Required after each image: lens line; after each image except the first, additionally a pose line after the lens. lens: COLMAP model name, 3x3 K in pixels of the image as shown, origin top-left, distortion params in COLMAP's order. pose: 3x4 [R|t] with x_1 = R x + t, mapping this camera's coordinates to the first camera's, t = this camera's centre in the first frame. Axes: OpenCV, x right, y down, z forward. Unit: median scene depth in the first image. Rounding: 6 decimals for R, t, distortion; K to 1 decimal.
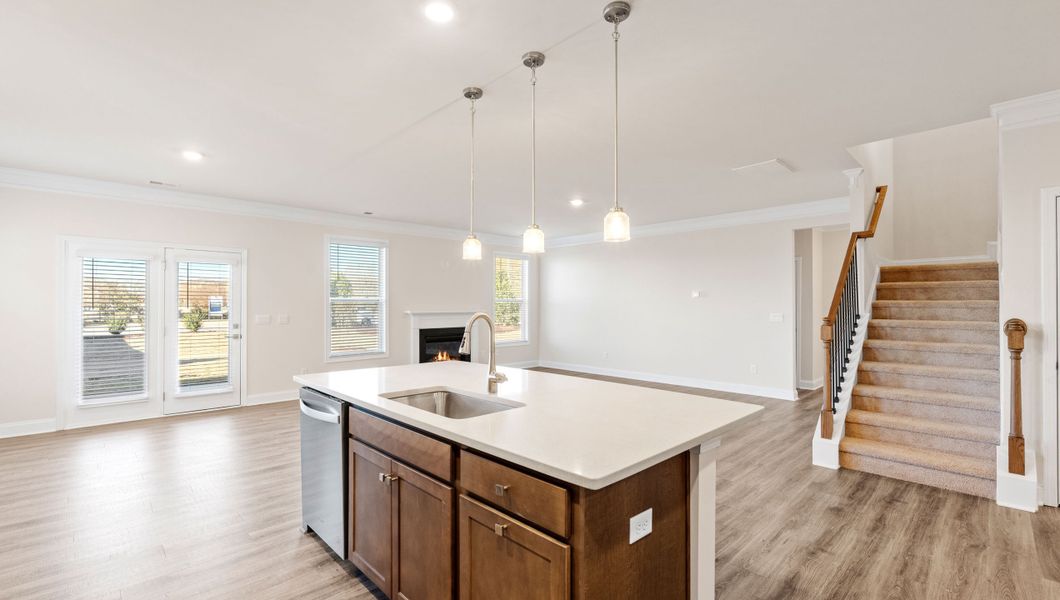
lens RADIAL K [[460.4, 0, 532.5], [0, 460.4, 303.3], [0, 0, 1]] dist [-0.005431, -0.000097]
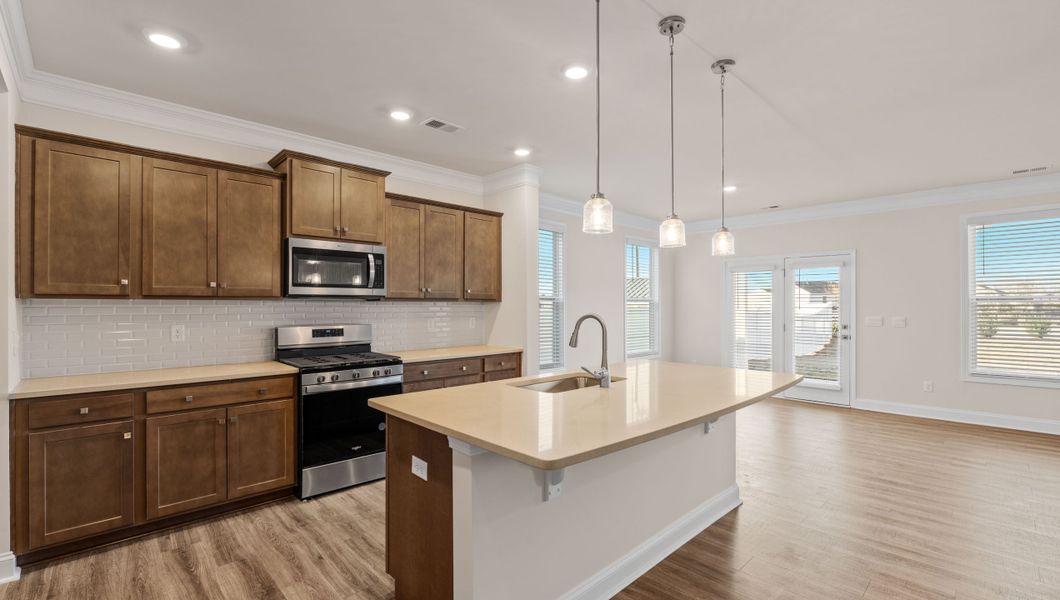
lens RADIAL K [[460.4, 0, 525.5], [0, 460.4, 310.8], [0, 0, 1]] dist [-0.005431, -0.000097]
pose [[-0.060845, 0.010251, -0.998095, 0.331928], [0.006279, 0.999931, 0.009887, -0.000534], [0.998127, -0.005666, -0.060906, 0.284247]]
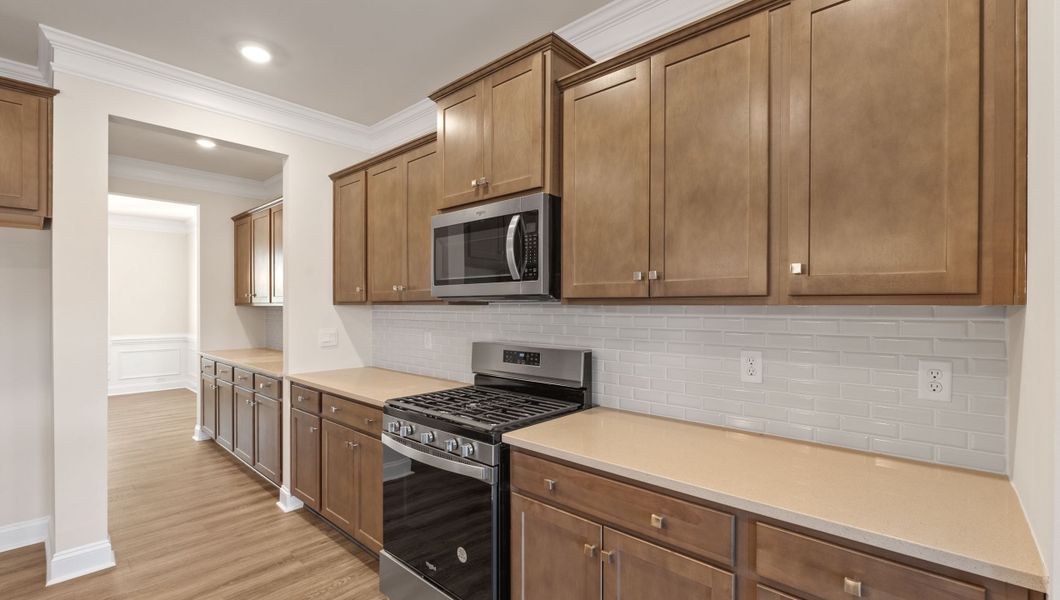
lens RADIAL K [[460.4, 0, 525.3], [0, 460.4, 311.9], [0, 0, 1]] dist [-0.005431, -0.000097]
pose [[-0.999845, -0.003941, -0.017157, -0.194366], [-0.004023, 0.999981, 0.004756, -0.005260], [0.017138, 0.004825, -0.999841, 0.349827]]
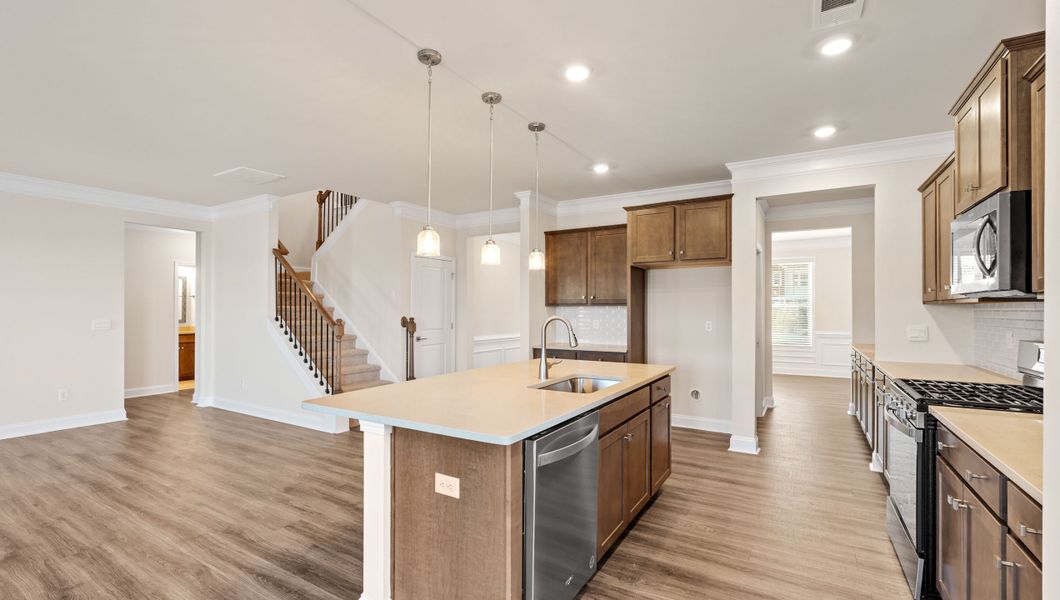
lens RADIAL K [[460.4, 0, 531.7], [0, 460.4, 305.6], [0, 0, 1]] dist [-0.005431, -0.000097]
pose [[-0.217173, 0.005069, 0.976120, -0.419285], [-0.007267, 0.999950, -0.006810, -0.000800], [-0.976106, -0.008573, -0.217125, 0.421525]]
